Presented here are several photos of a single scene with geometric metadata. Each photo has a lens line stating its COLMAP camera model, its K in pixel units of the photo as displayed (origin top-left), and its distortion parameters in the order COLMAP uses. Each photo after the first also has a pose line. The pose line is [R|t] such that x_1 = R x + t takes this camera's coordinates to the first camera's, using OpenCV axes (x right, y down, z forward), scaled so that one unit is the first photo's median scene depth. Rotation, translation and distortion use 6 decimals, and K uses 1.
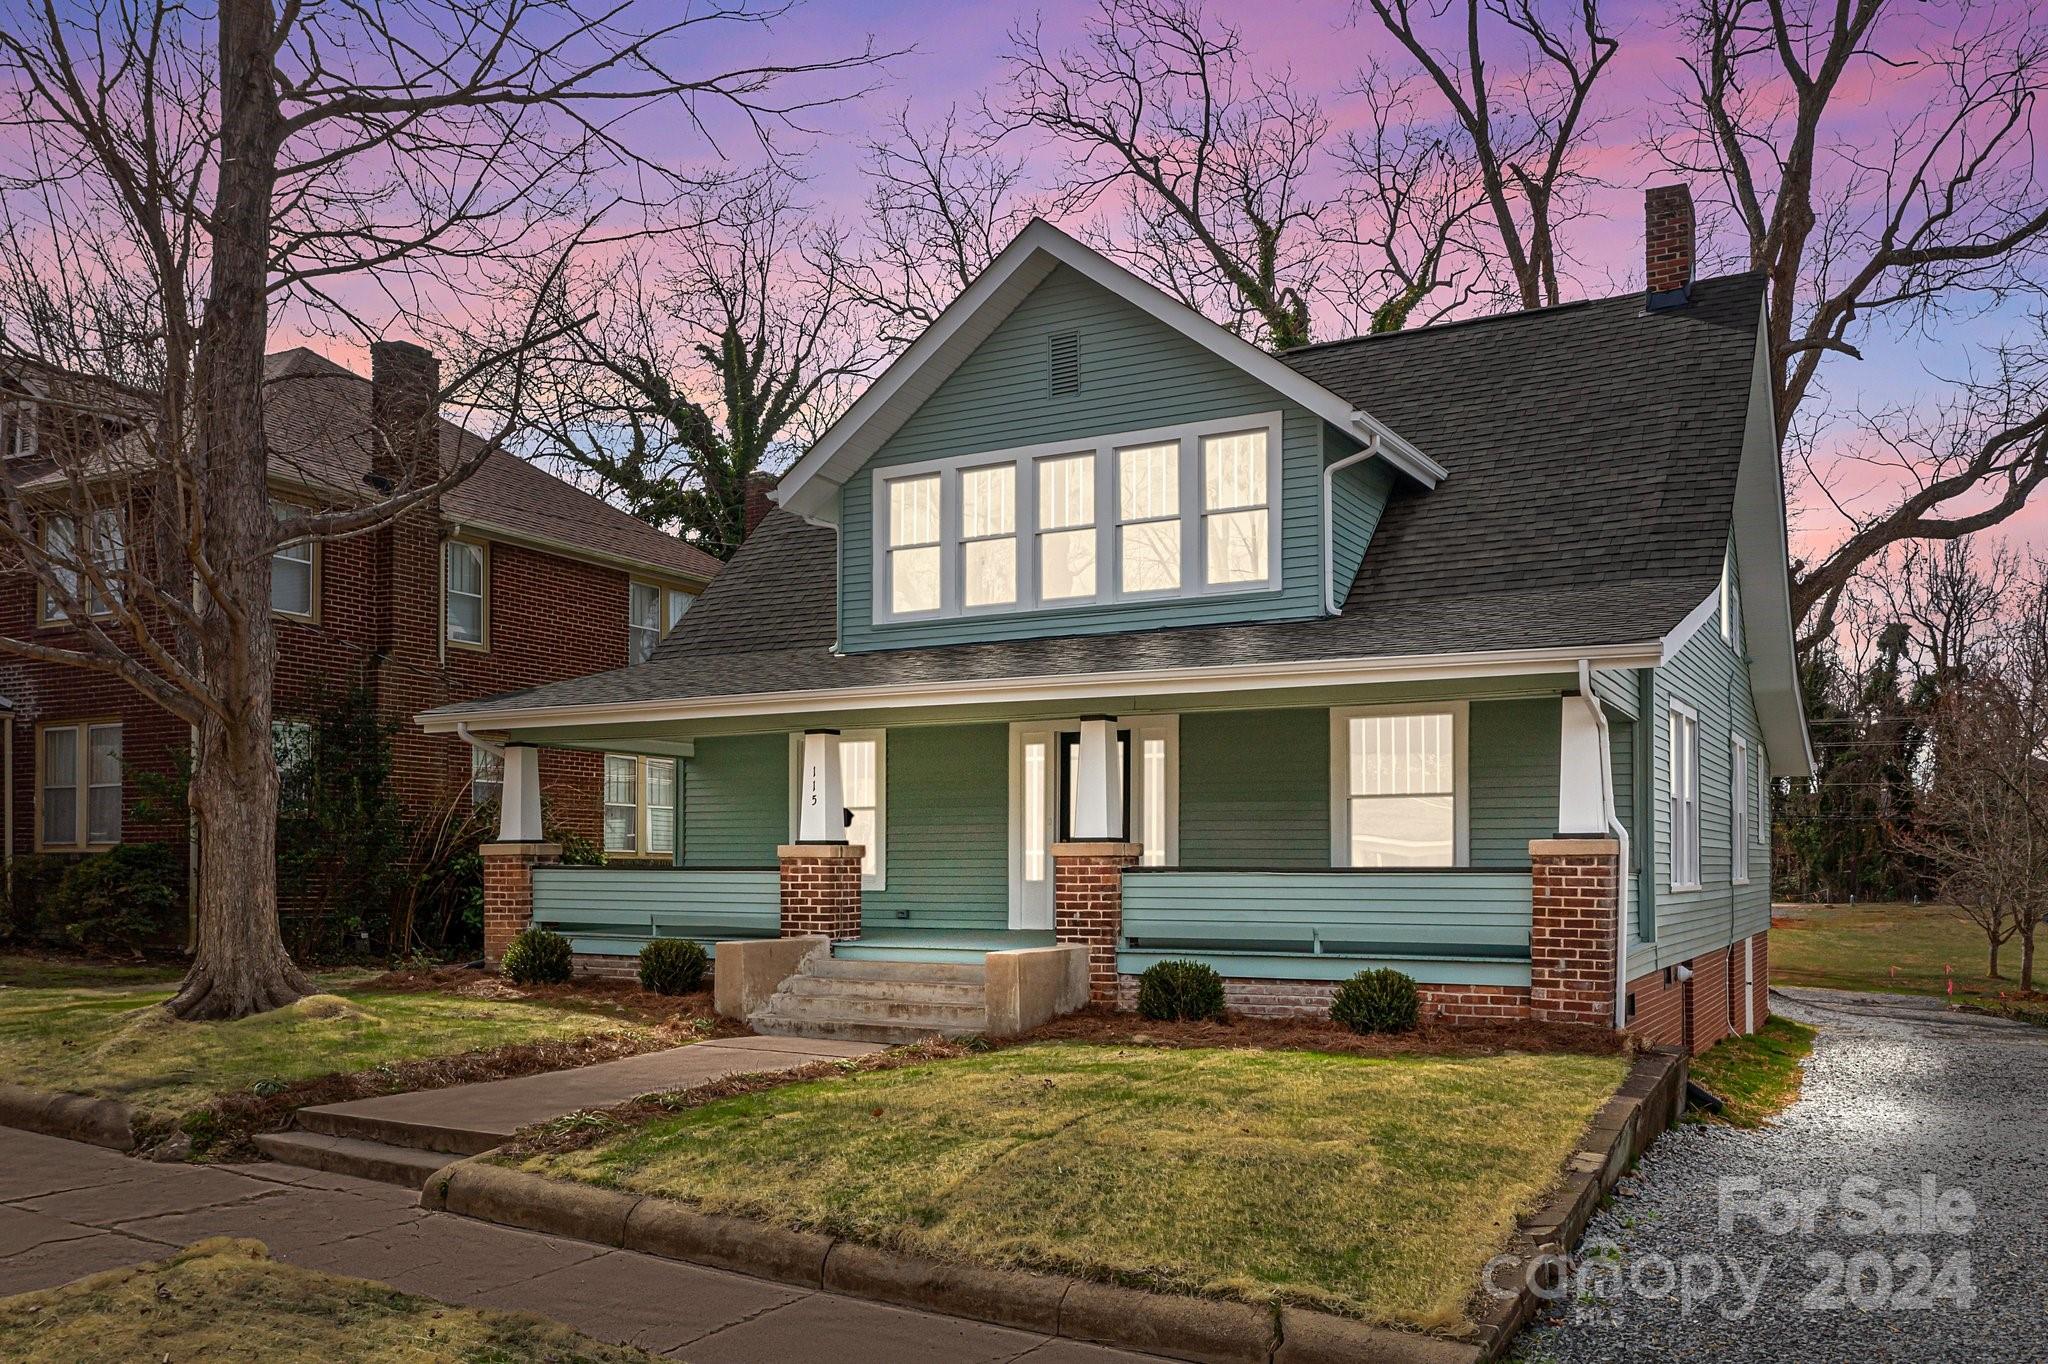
lens RADIAL K [[1632.0, 0, 1019.5], [0, 1632.0, 690.1], [0, 0, 1]] dist [0.029938, -0.000006]
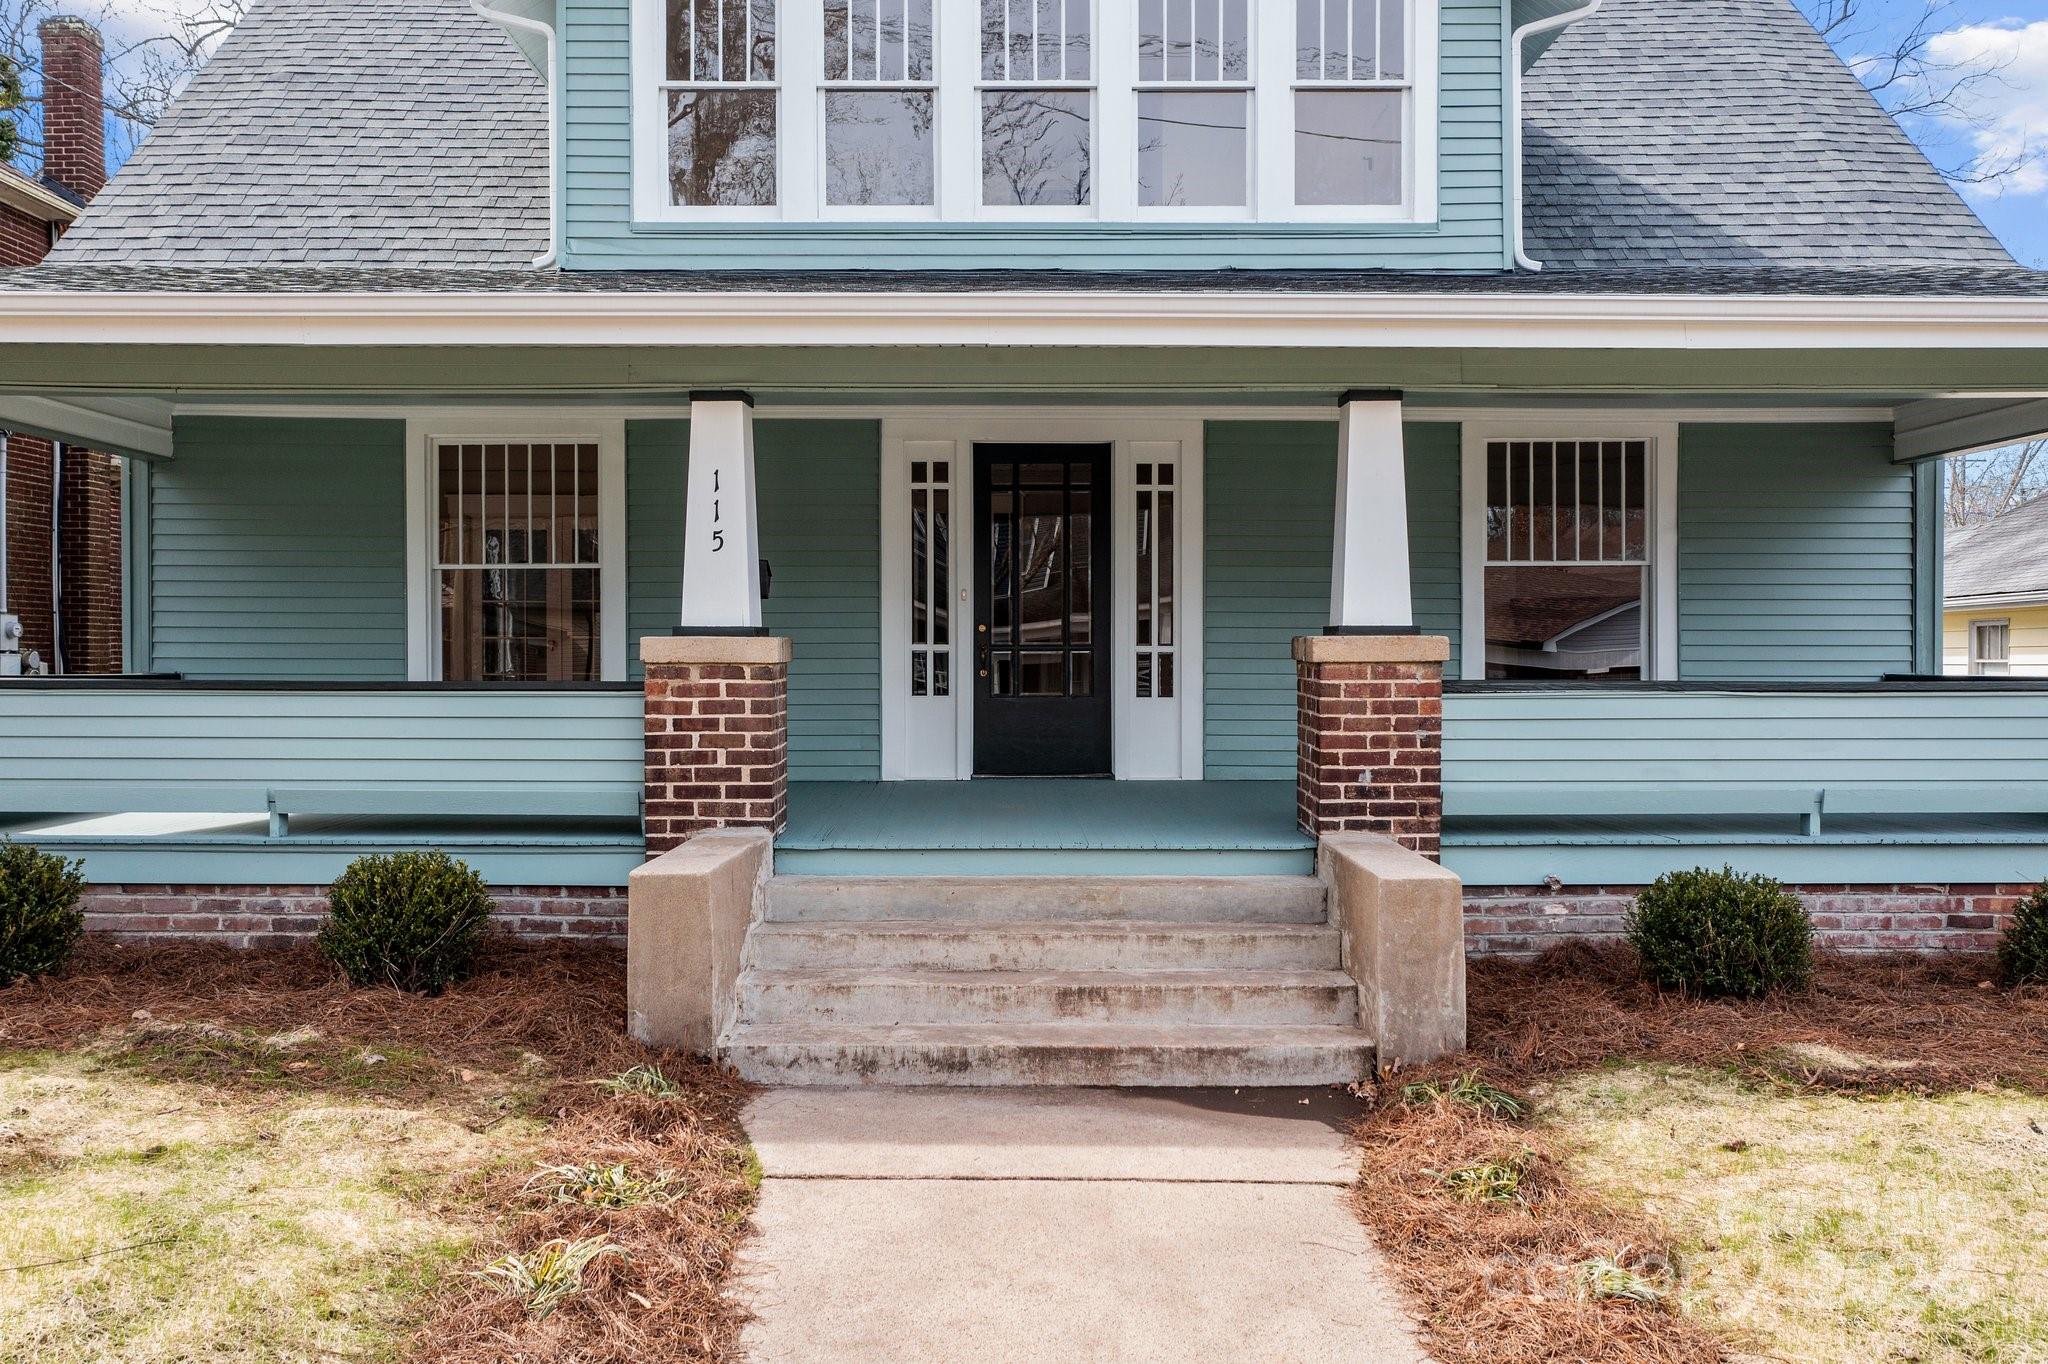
lens RADIAL K [[1563.4, 0, 1025.4], [0, 1563.4, 664.9], [0, 0, 1]] dist [-0.009625, -0.002510]
pose [[0.865390, -0.002982, 0.501091, -0.276383], [-0.054544, 0.993480, 0.100110, 0.054828], [-0.498122, -0.113966, 0.859585, 0.582912]]
